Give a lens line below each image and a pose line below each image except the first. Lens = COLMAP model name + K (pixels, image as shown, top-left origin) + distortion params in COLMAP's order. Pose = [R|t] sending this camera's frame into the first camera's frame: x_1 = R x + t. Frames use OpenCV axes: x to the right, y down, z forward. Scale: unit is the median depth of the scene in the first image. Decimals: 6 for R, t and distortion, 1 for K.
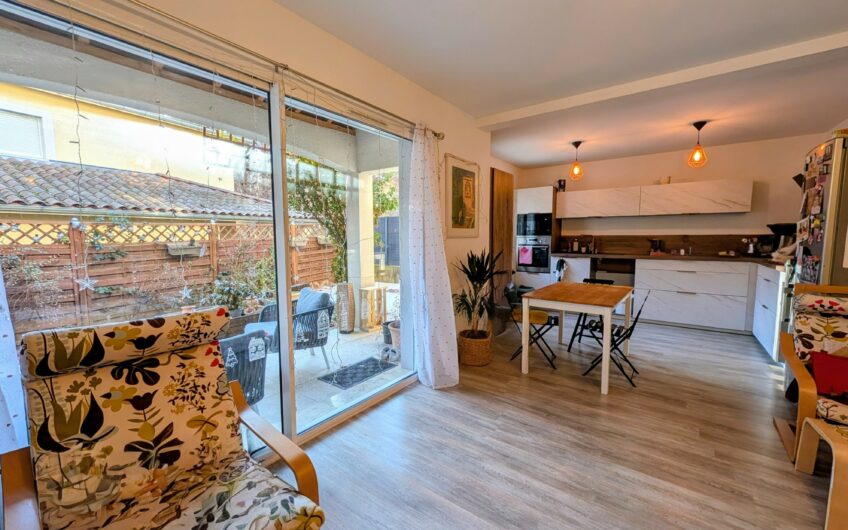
lens RADIAL K [[331.3, 0, 430.1], [0, 331.3, 266.3], [0, 0, 1]] dist [-0.001691, 0.000169]
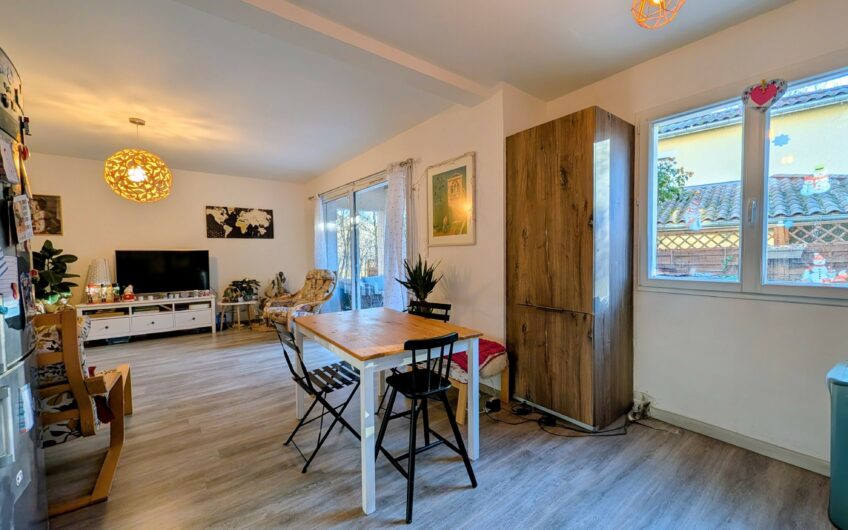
lens RADIAL K [[331.3, 0, 425.2], [0, 331.3, 264.3], [0, 0, 1]] dist [-0.001691, 0.000169]
pose [[-0.263406, 0.050559, -0.963359, 1.096643], [-0.073195, 0.994699, 0.072218, -0.106374], [0.961904, 0.089536, -0.258309, 1.299053]]
